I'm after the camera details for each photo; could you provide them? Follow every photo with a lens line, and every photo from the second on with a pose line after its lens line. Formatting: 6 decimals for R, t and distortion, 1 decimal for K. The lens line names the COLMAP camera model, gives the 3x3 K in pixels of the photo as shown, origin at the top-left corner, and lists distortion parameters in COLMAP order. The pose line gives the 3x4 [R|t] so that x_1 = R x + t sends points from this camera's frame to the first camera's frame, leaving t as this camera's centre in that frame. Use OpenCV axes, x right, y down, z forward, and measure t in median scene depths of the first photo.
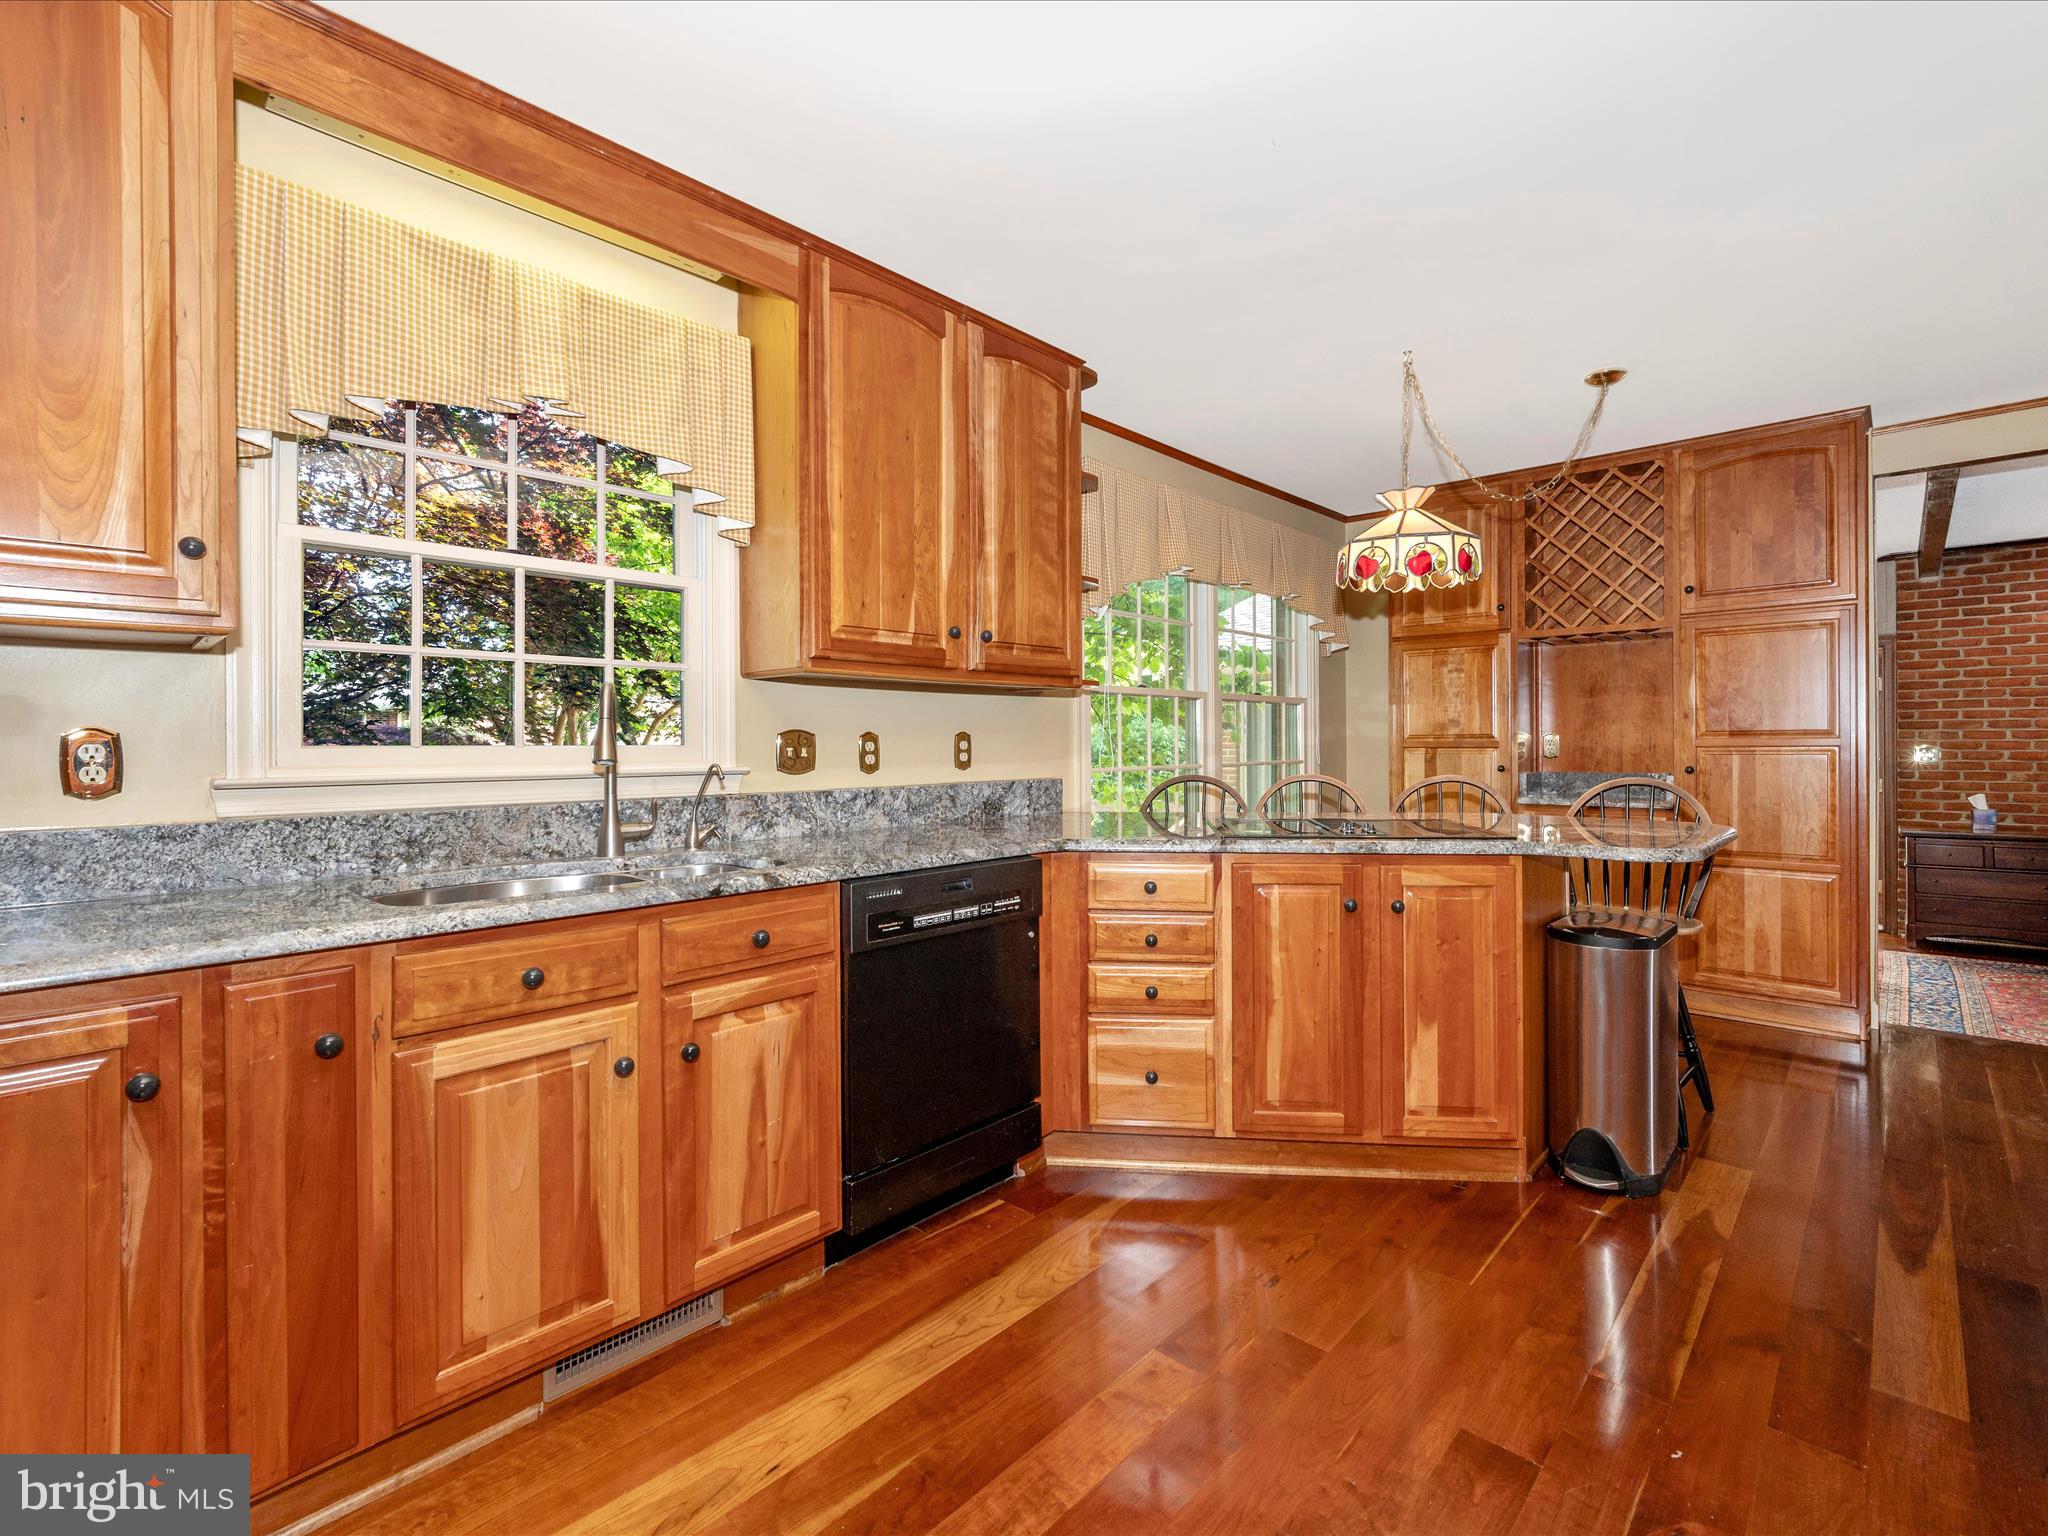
lens RADIAL K [[932.1, 0, 1023.4], [0, 932.1, 746.9], [0, 0, 1]] dist [0.001810, -0.000134]
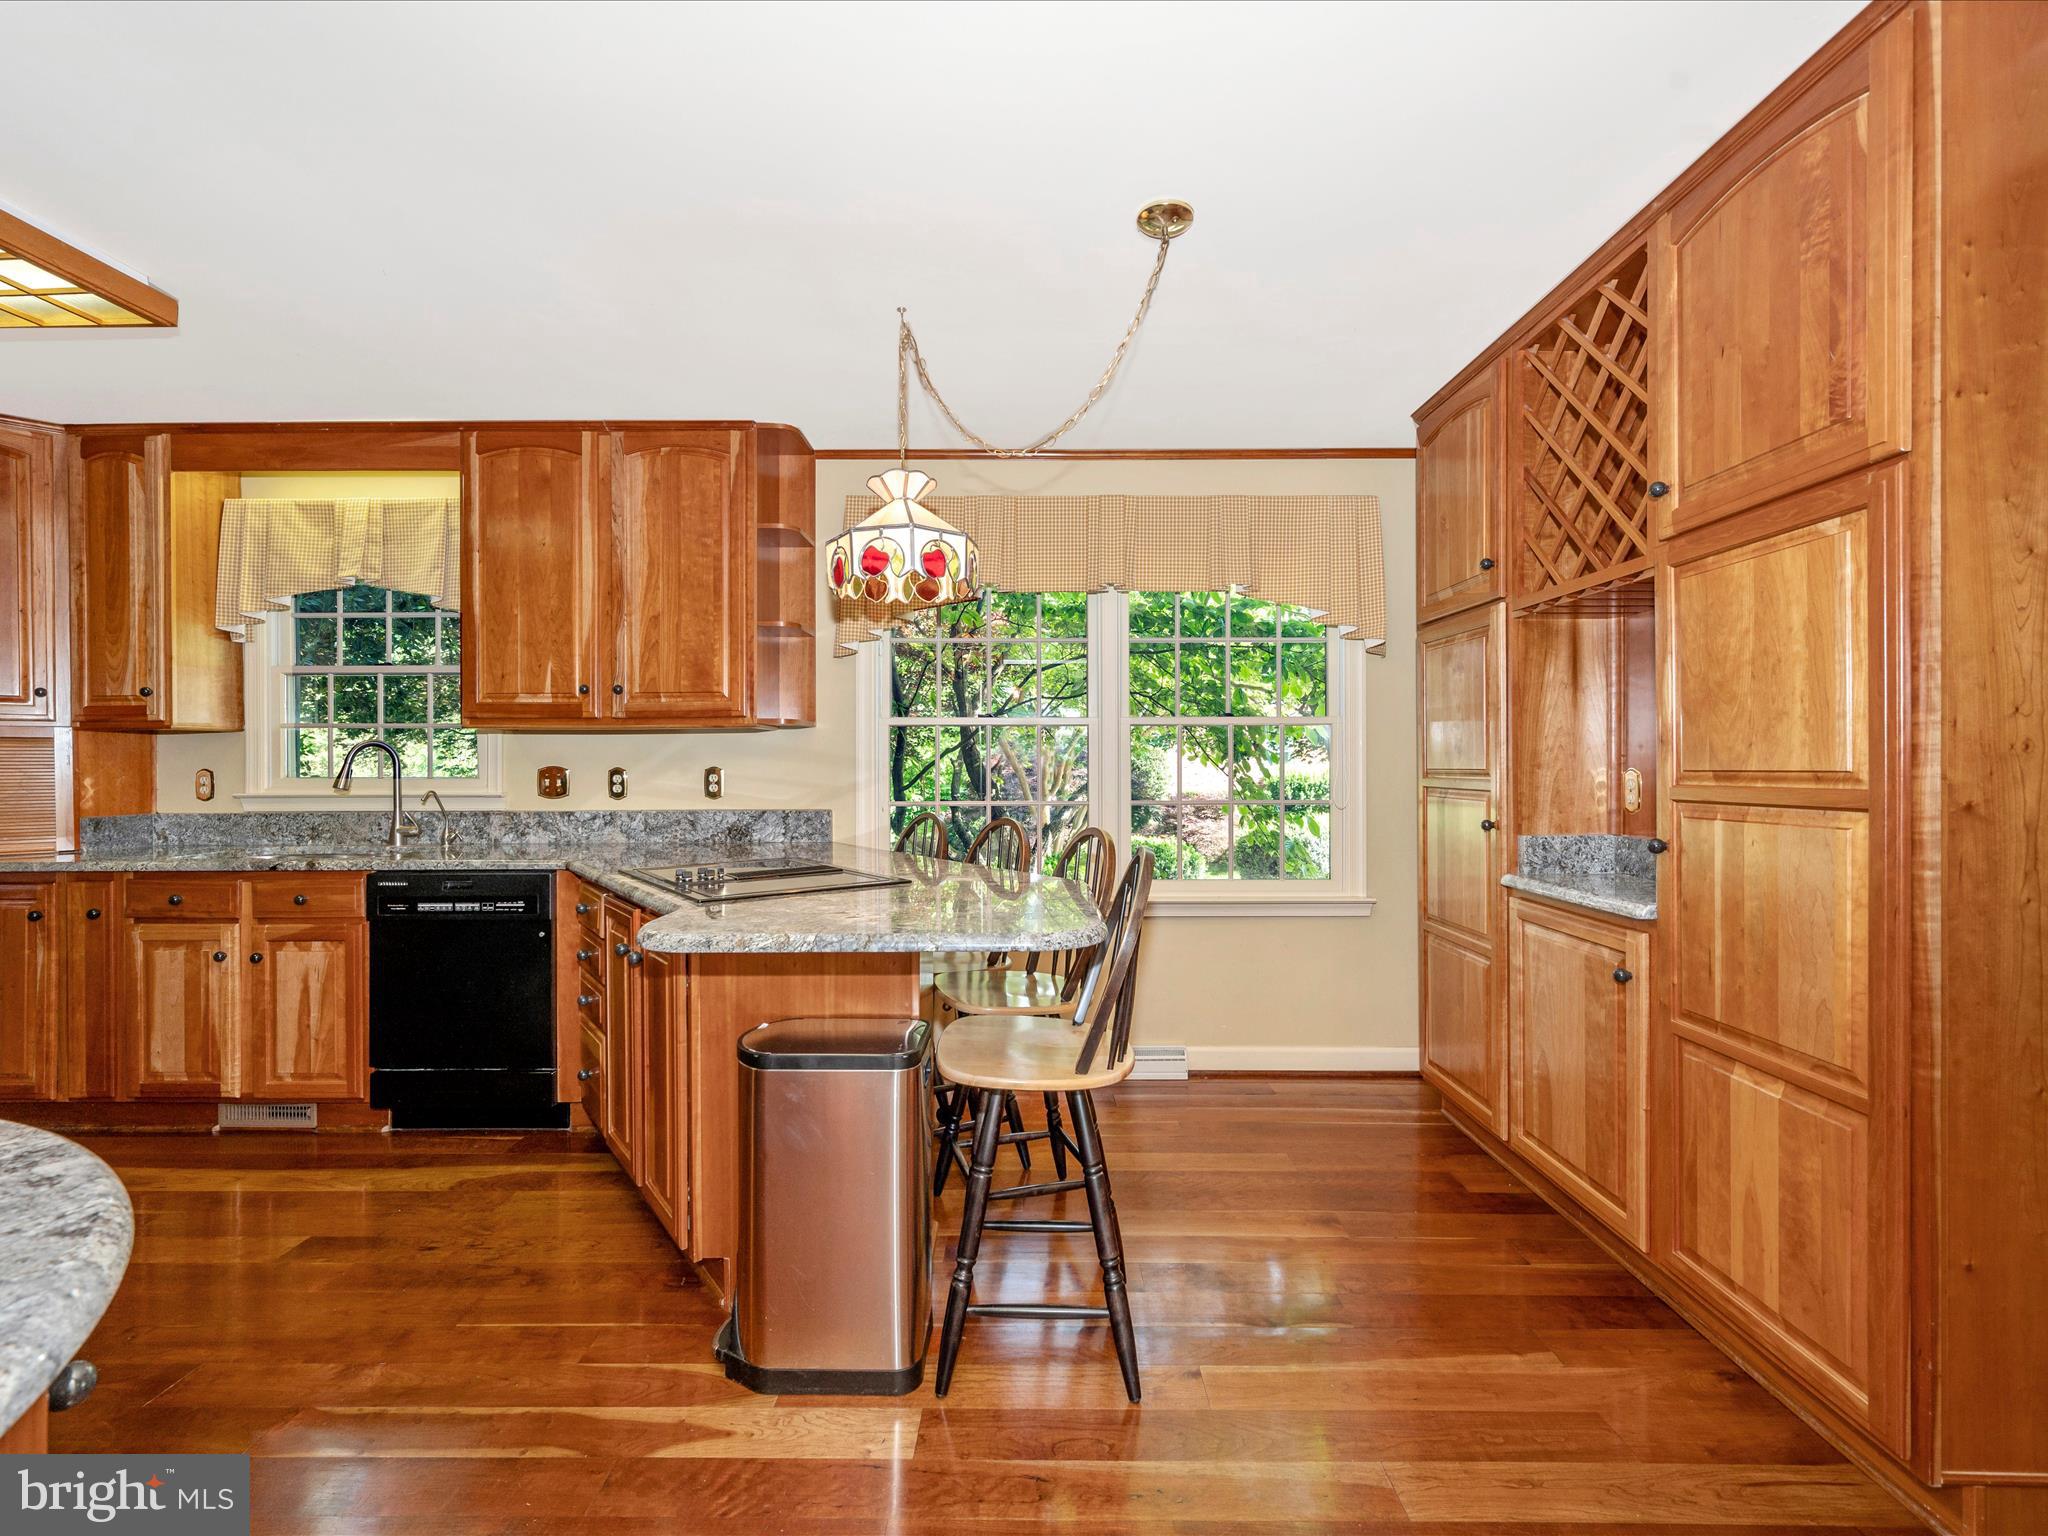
lens RADIAL K [[932.1, 0, 1019.6], [0, 932.1, 777.0], [0, 0, 1]] dist [0.001810, -0.000134]
pose [[0.668531, 0.016451, -0.743502, 1.281586], [-0.002125, 0.999793, 0.020211, -0.033000], [0.743681, -0.011931, 0.668428, 0.611439]]
